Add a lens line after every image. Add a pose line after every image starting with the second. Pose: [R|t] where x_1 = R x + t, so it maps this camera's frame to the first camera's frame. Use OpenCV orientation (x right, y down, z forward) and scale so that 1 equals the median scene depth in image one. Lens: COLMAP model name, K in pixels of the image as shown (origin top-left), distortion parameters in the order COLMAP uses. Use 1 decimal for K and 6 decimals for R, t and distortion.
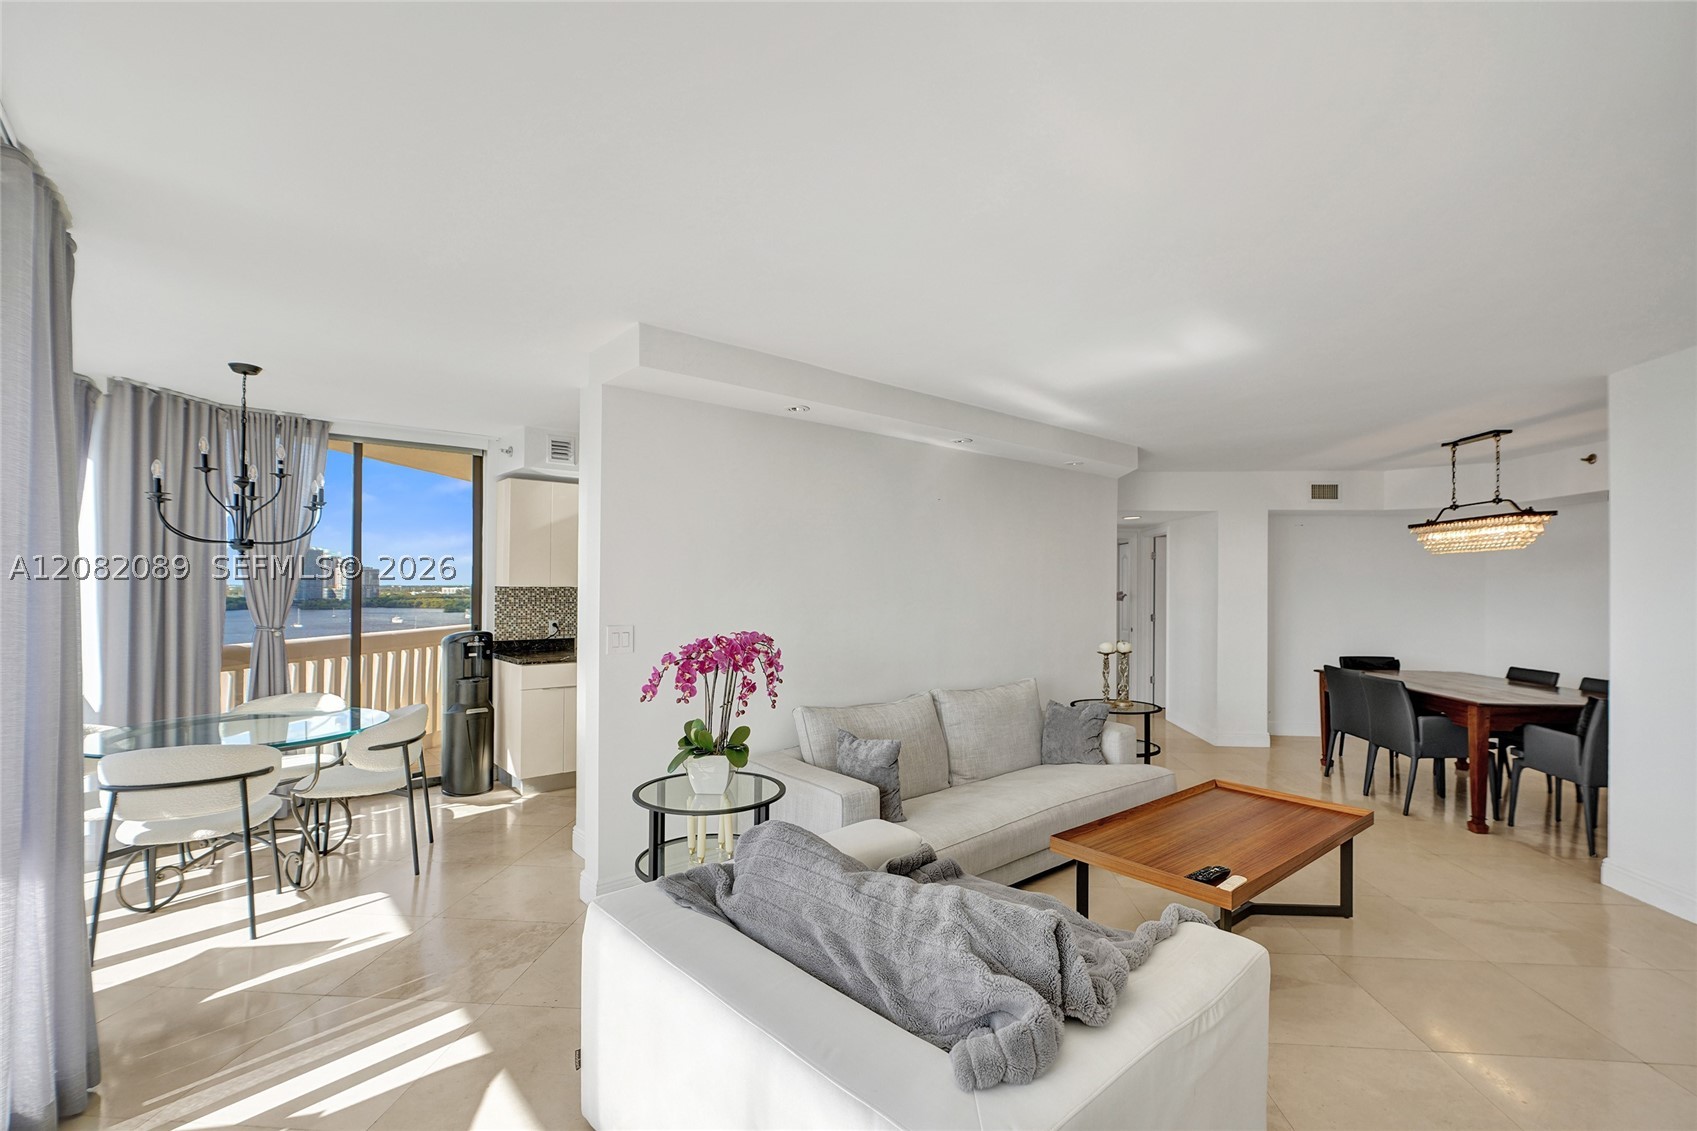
lens RADIAL K [[752.9, 0, 850.0], [0, 752.9, 582.0], [0, 0, 1]] dist [-0.004781, -0.000482]
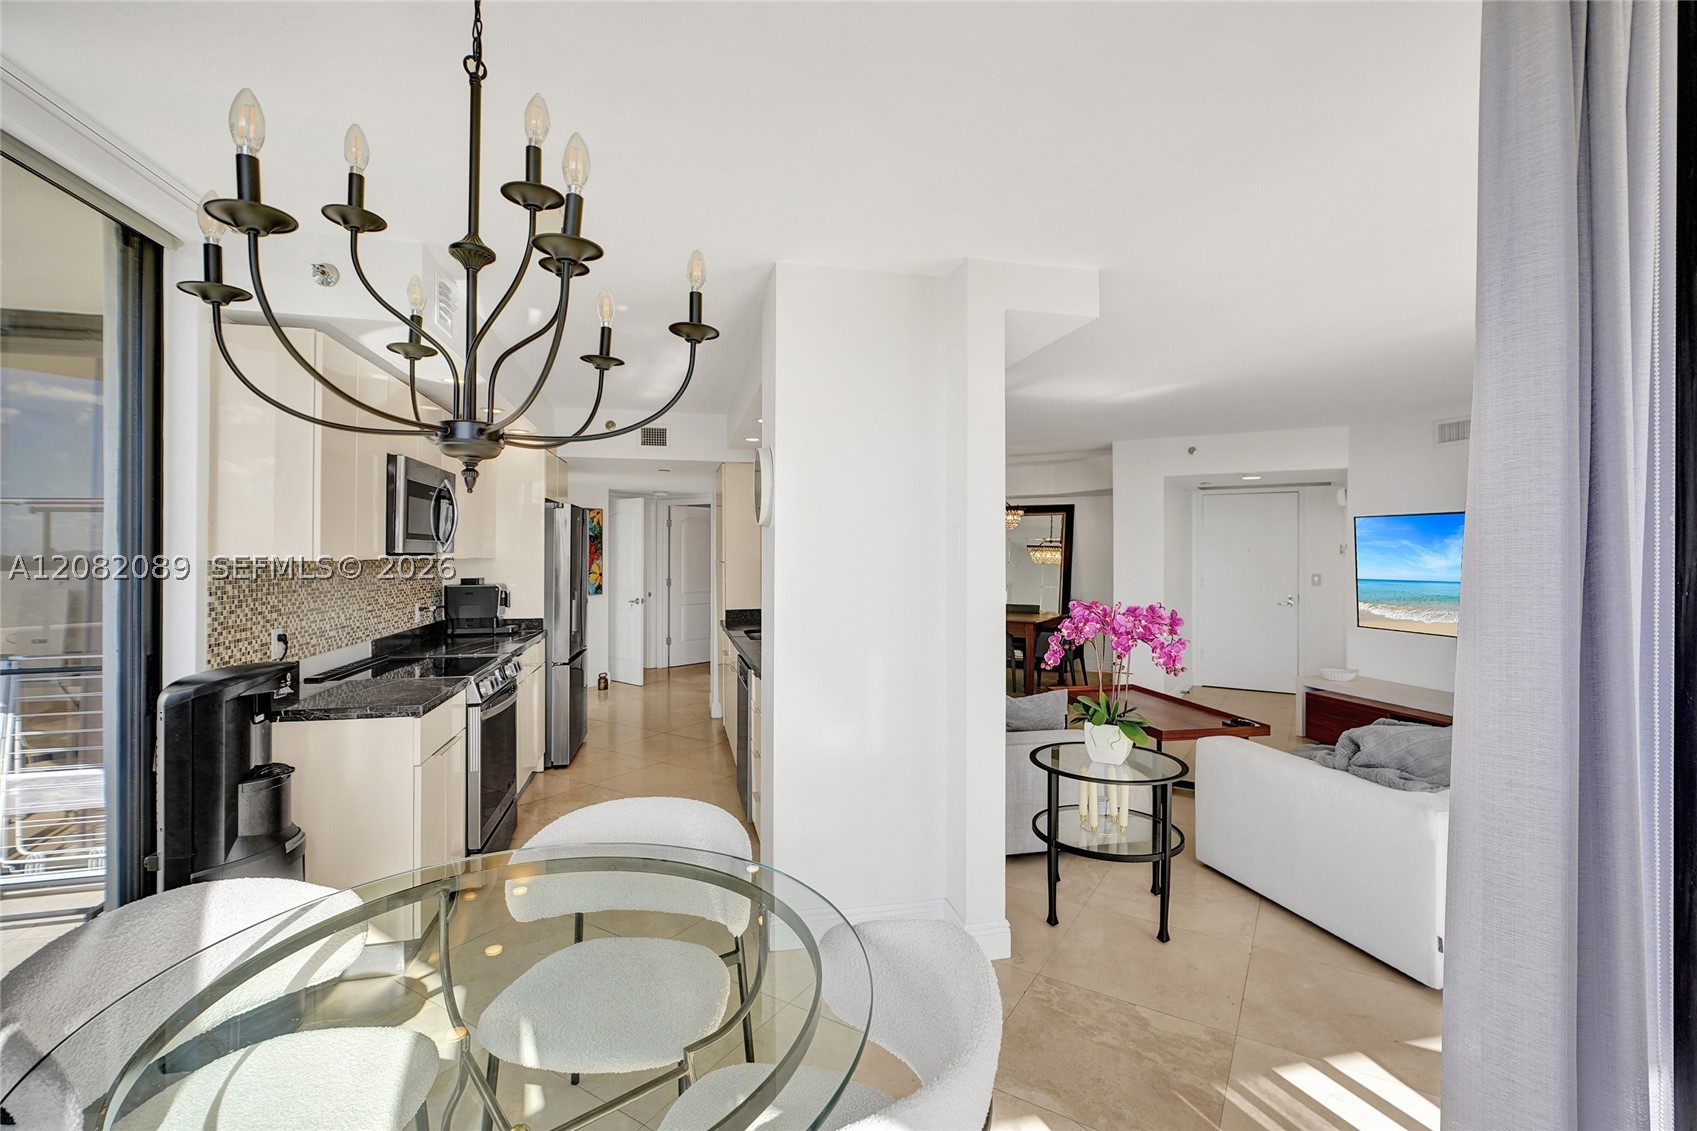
lens RADIAL K [[753.3, 0, 850.7], [0, 753.3, 560.5], [0, 0, 1]] dist [-0.003853, 0.000652]
pose [[0.468432, -0.014296, 0.883384, -0.739995], [-0.004059, 0.999824, 0.018332, -0.004068], [-0.883490, -0.012173, 0.468291, 0.503578]]
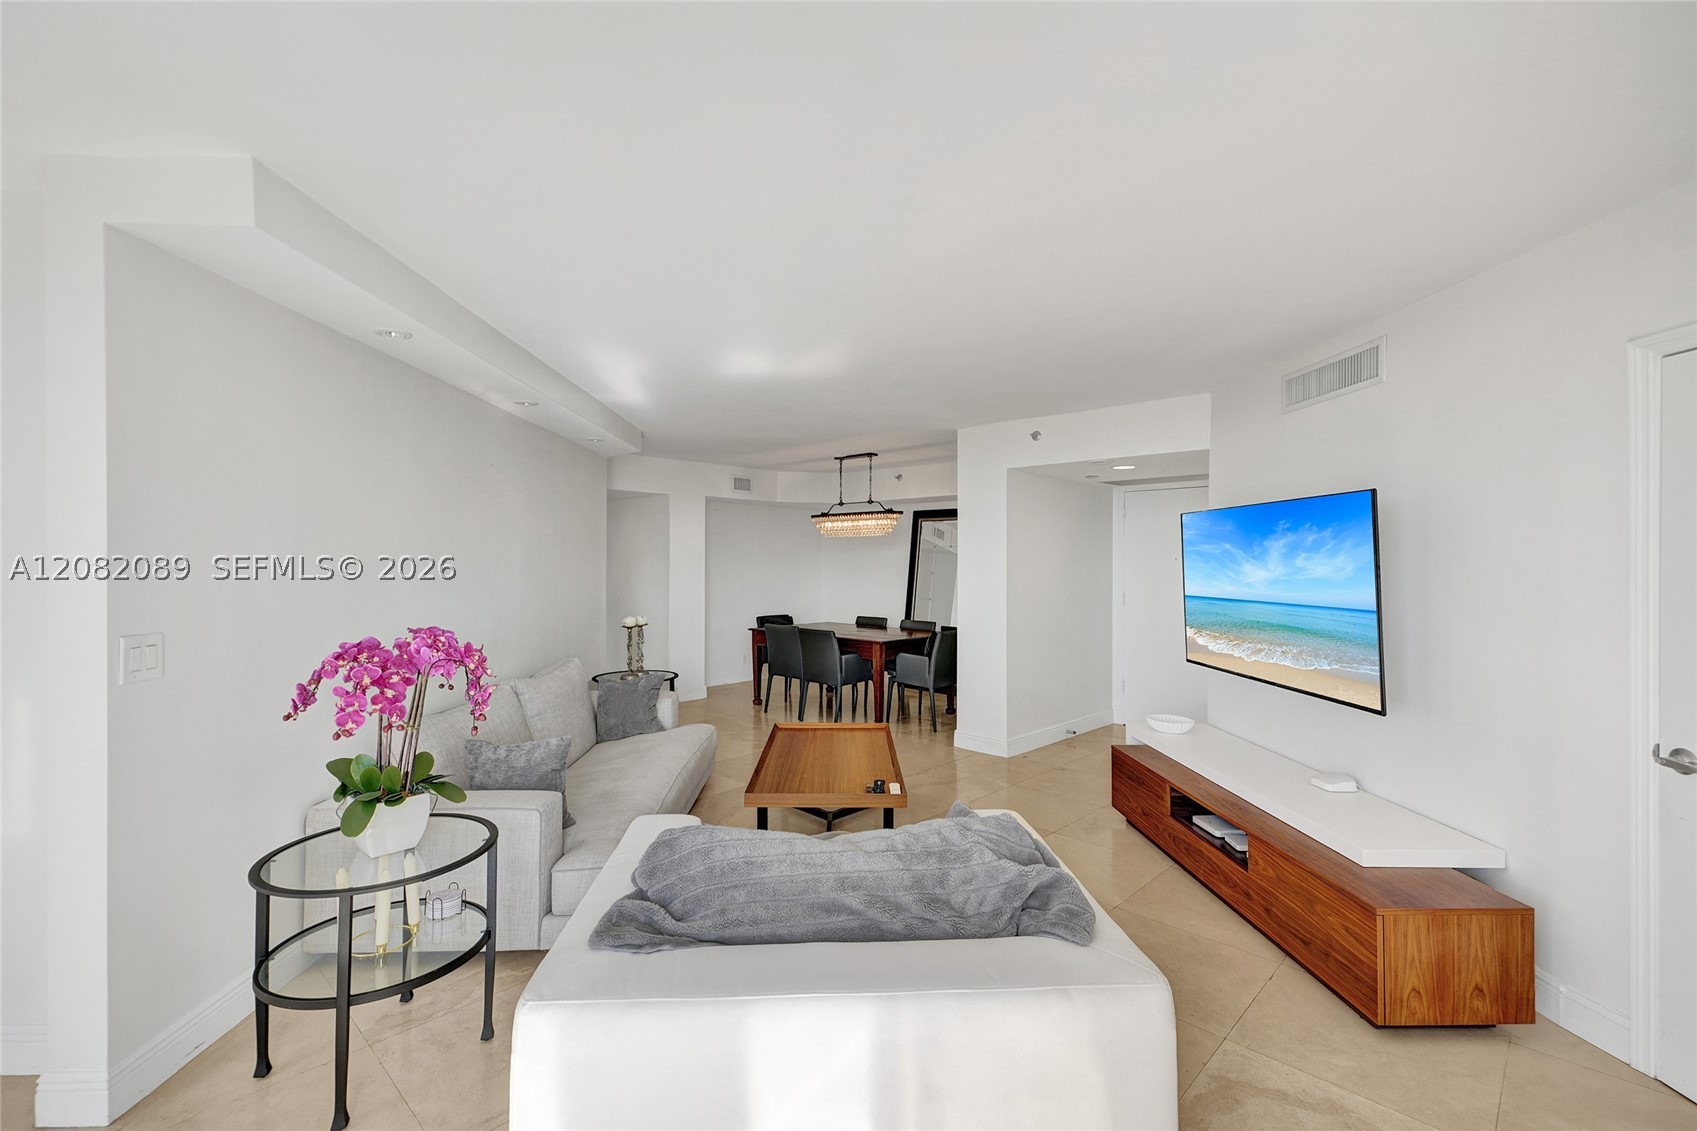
lens RADIAL K [[743.6, 0, 848.8], [0, 743.6, 571.6], [0, 0, 1]] dist [0.047545, -0.016979]
pose [[0.638623, -0.016516, 0.769343, -0.269191], [0.000685, 0.999781, 0.020894, -0.003633], [-0.769520, -0.012817, 0.638495, 0.111372]]
